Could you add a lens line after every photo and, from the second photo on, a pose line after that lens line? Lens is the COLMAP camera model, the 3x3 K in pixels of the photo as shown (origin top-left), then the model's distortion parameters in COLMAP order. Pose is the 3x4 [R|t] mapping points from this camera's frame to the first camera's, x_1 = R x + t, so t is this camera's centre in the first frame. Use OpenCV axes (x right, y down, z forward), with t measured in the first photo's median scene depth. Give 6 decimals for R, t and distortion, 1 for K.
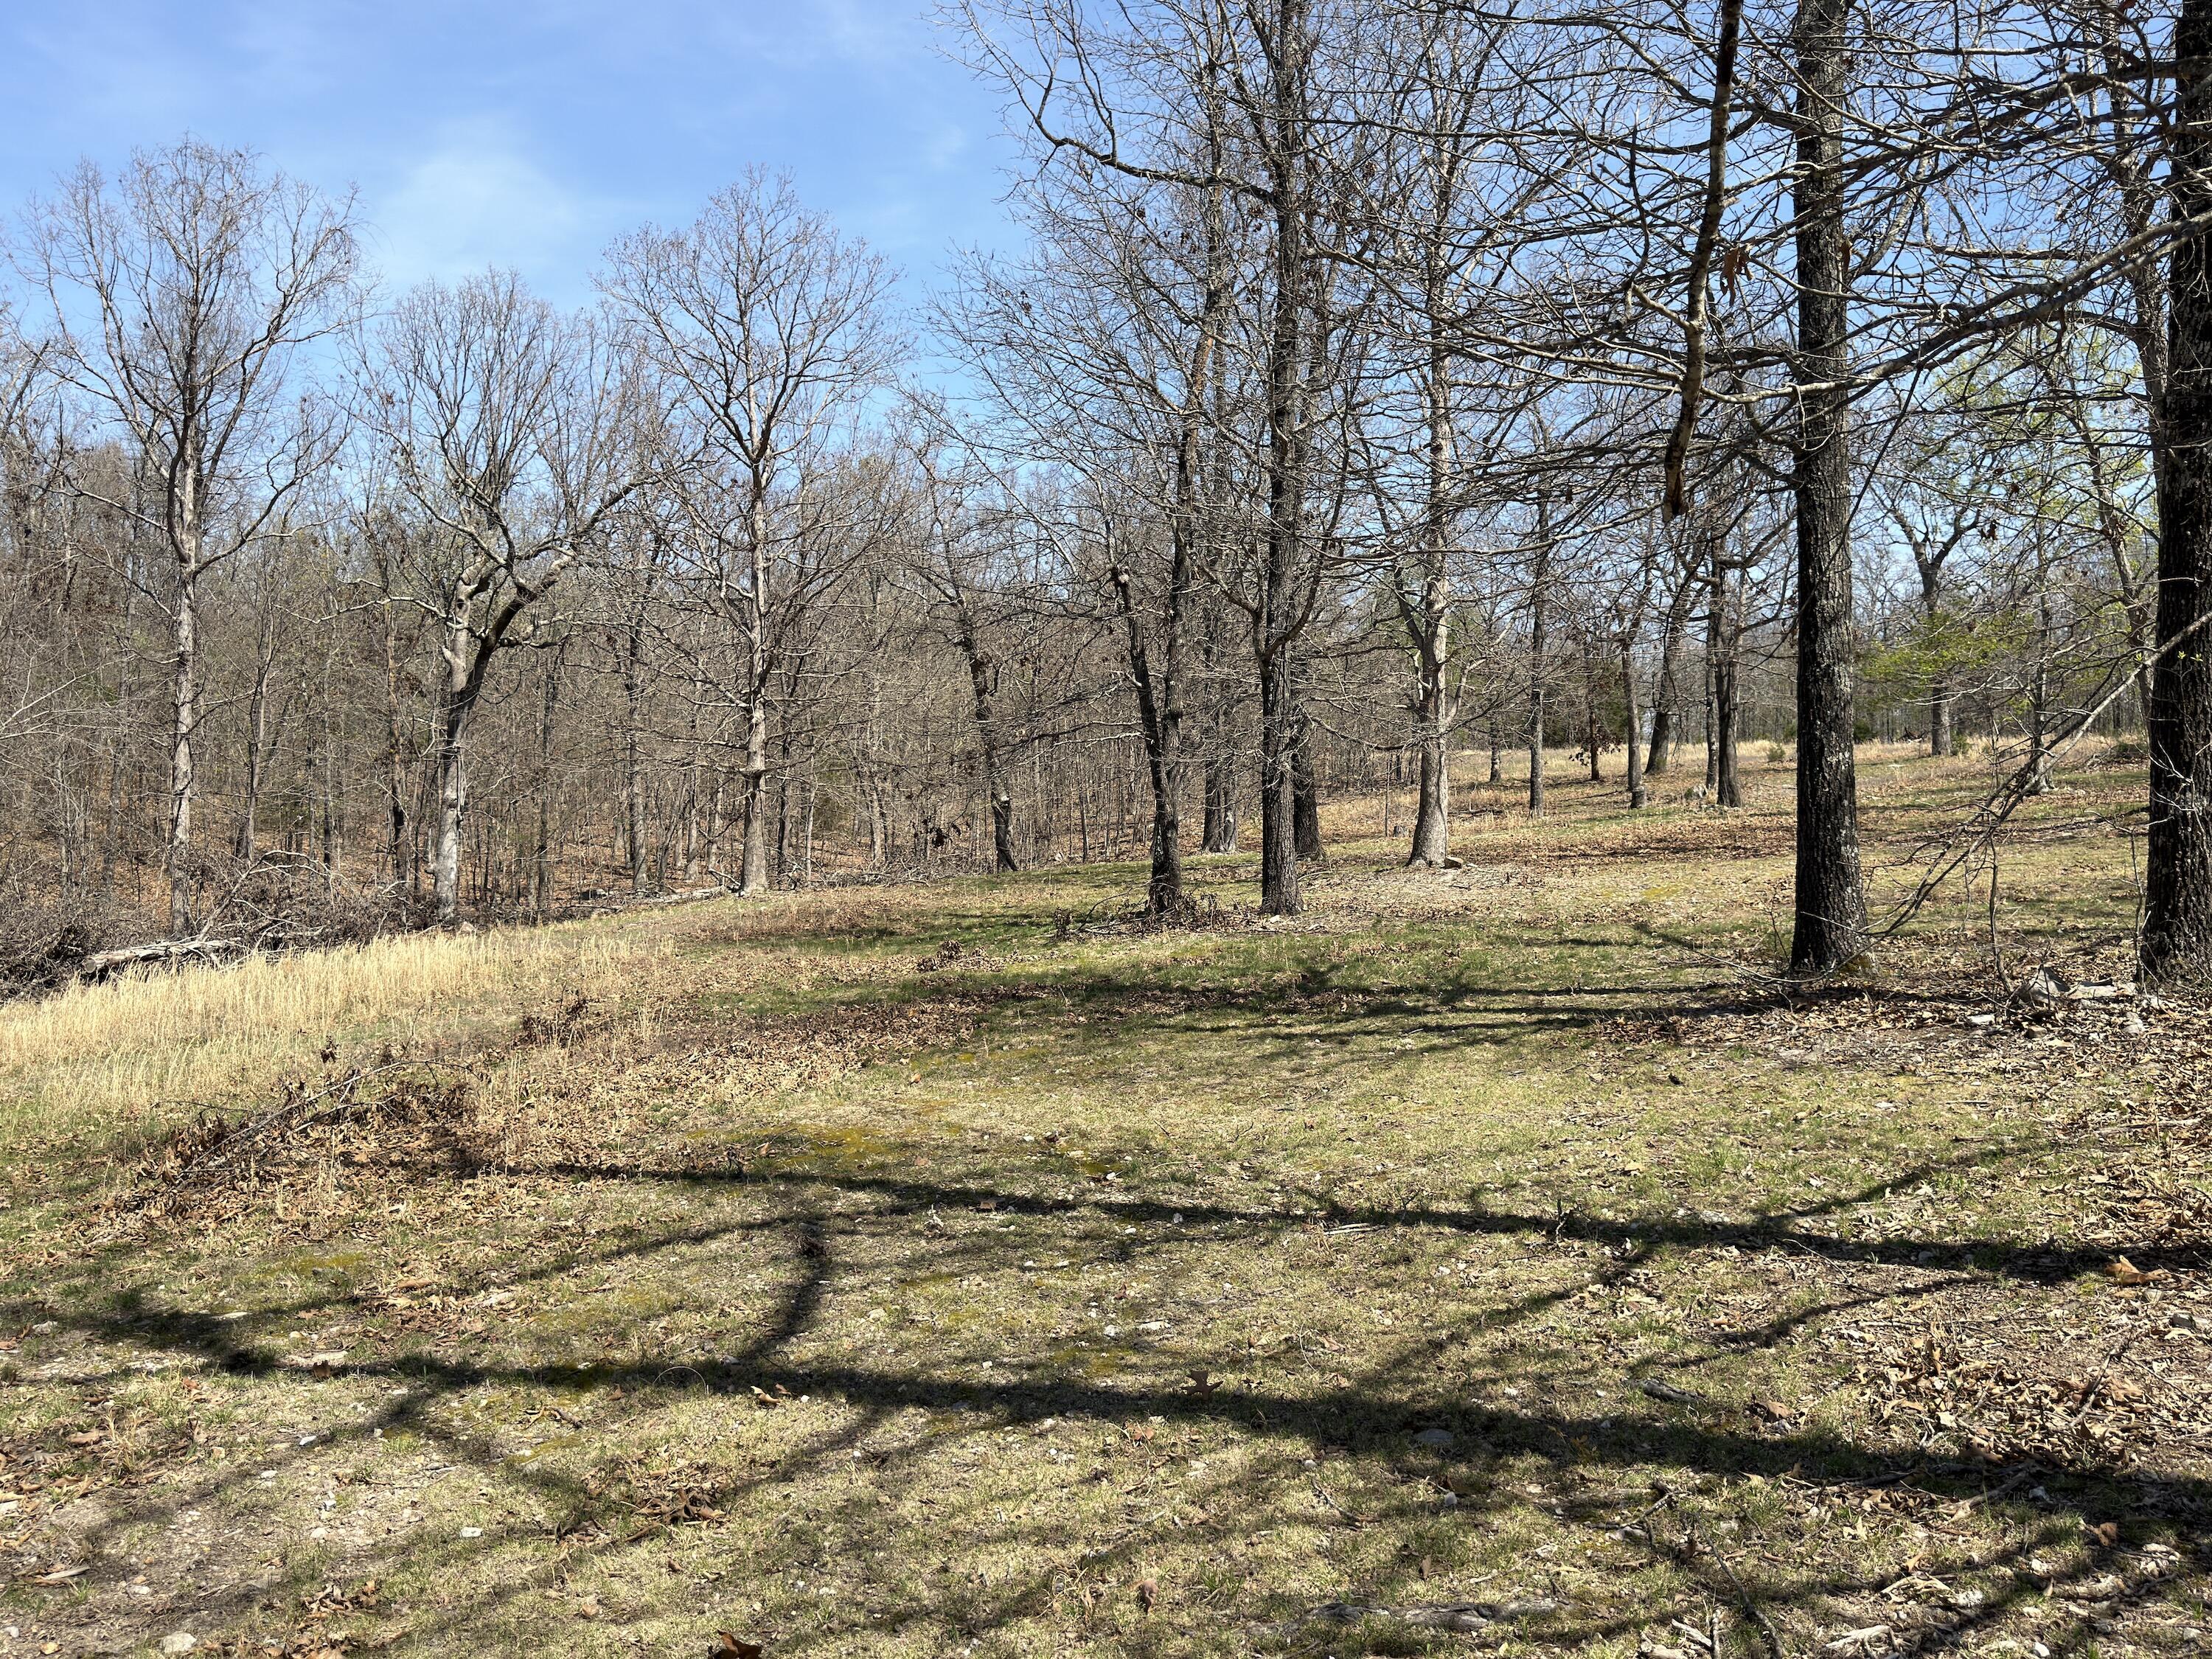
lens RADIAL K [[1904.4, 0, 1095.3], [0, 1904.4, 820.2], [0, 0, 1]] dist [0.159762, -0.312211]
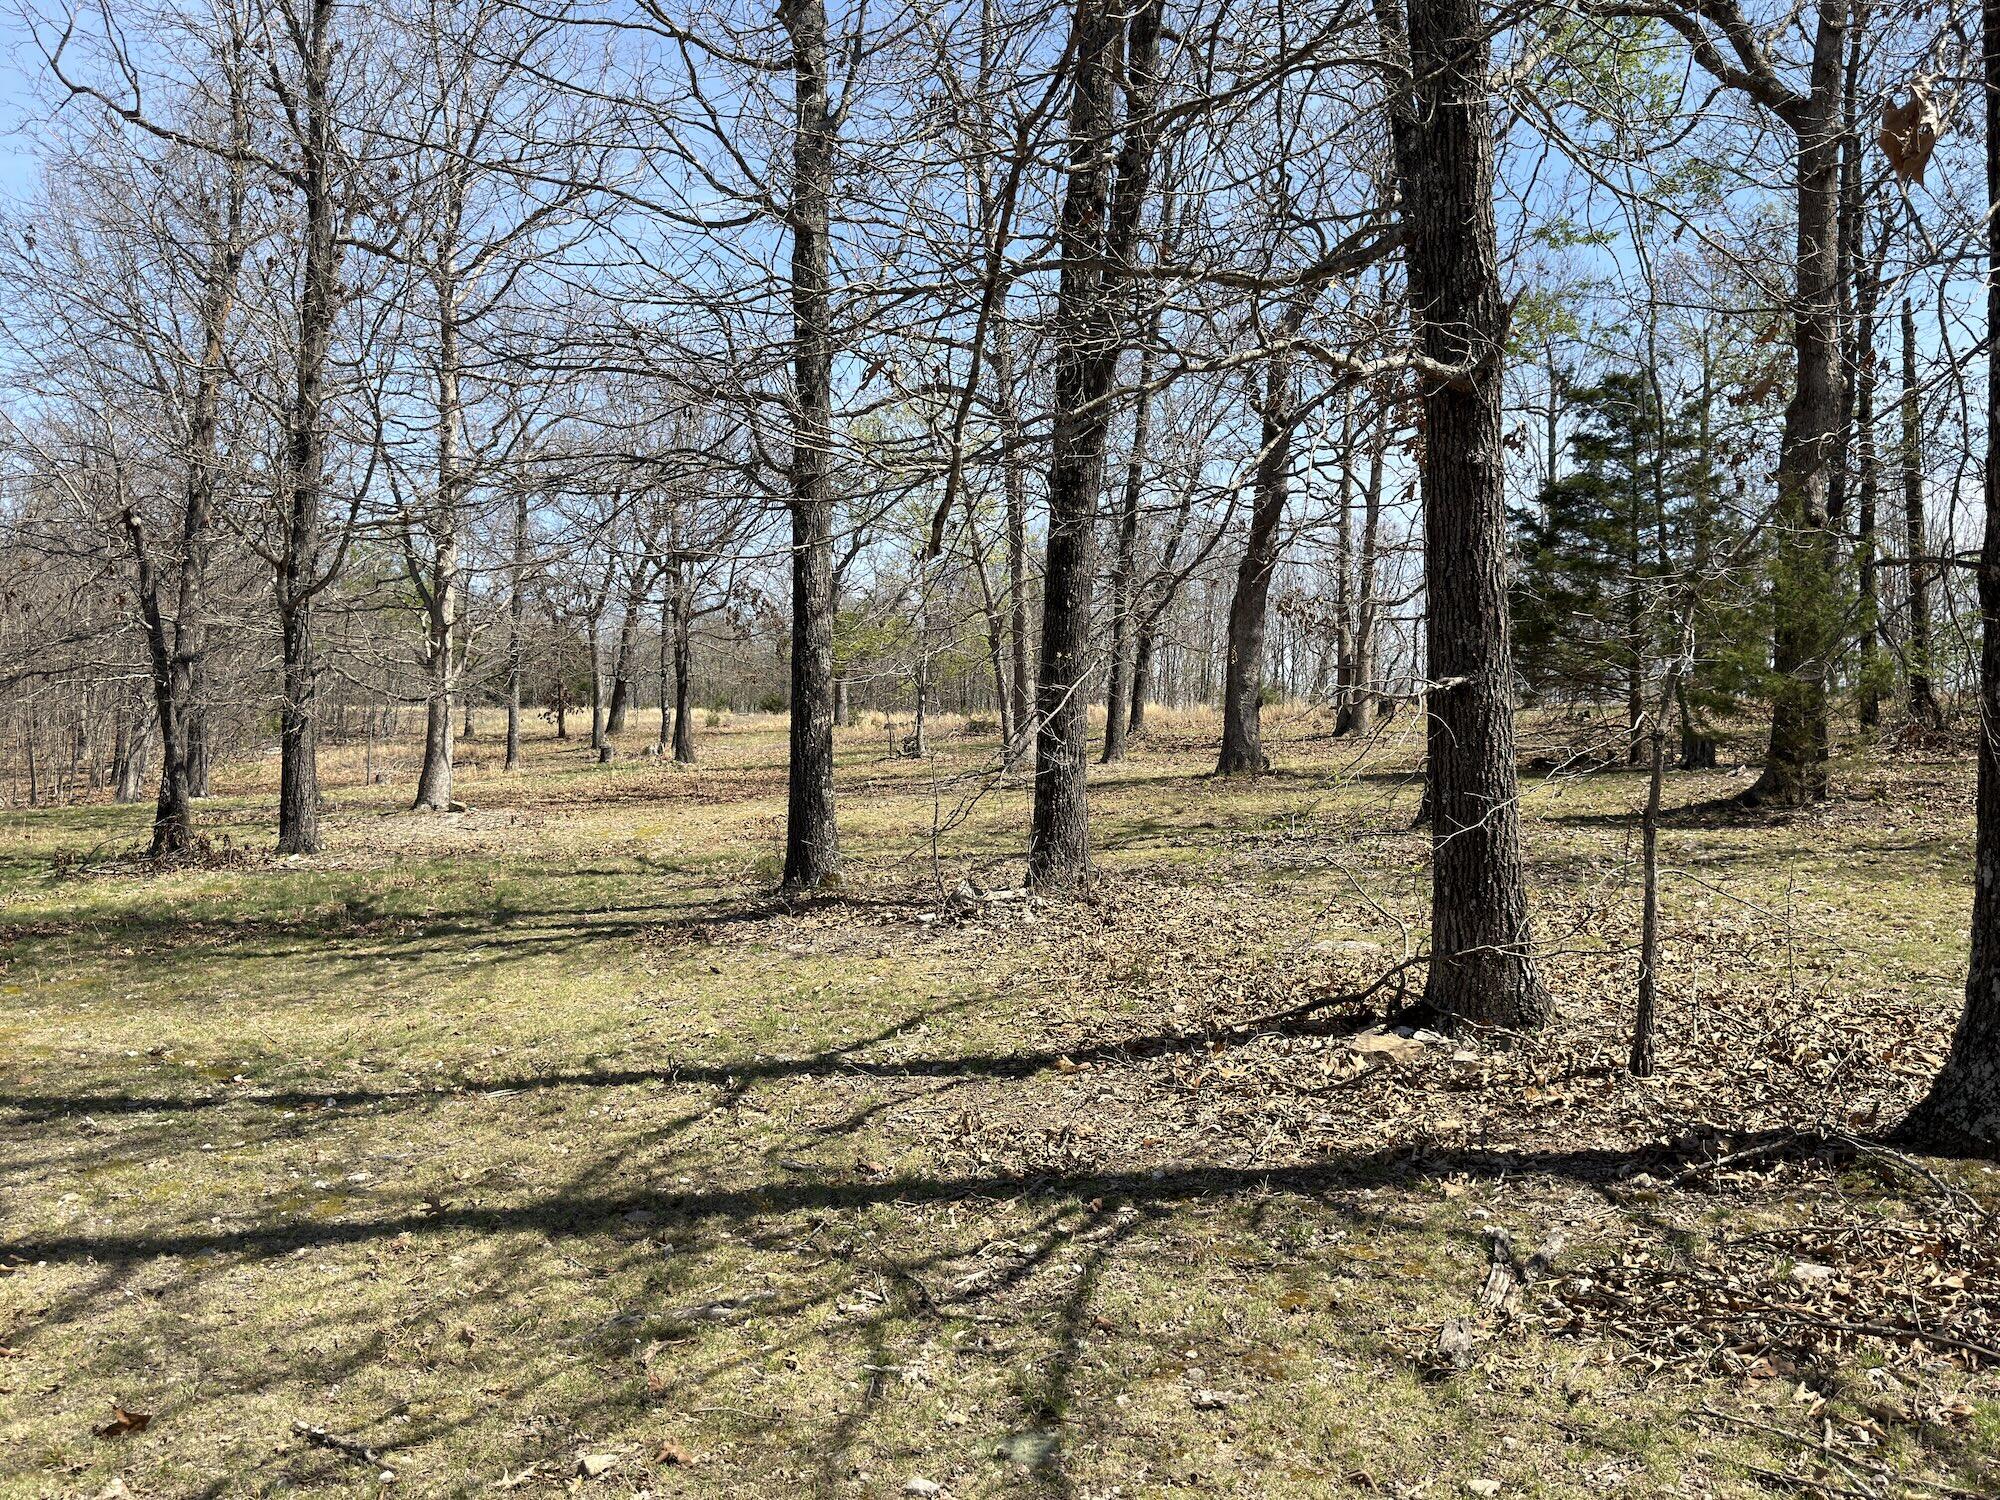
lens RADIAL K [[1721.8, 0, 990.3], [0, 1721.8, 741.6], [0, 0, 1]] dist [0.159762, -0.312211]
pose [[0.875477, 0.026961, 0.482507, -0.077866], [-0.017788, 0.999564, -0.023577, 0.007691], [-0.482932, 0.012058, 0.875575, -0.063766]]
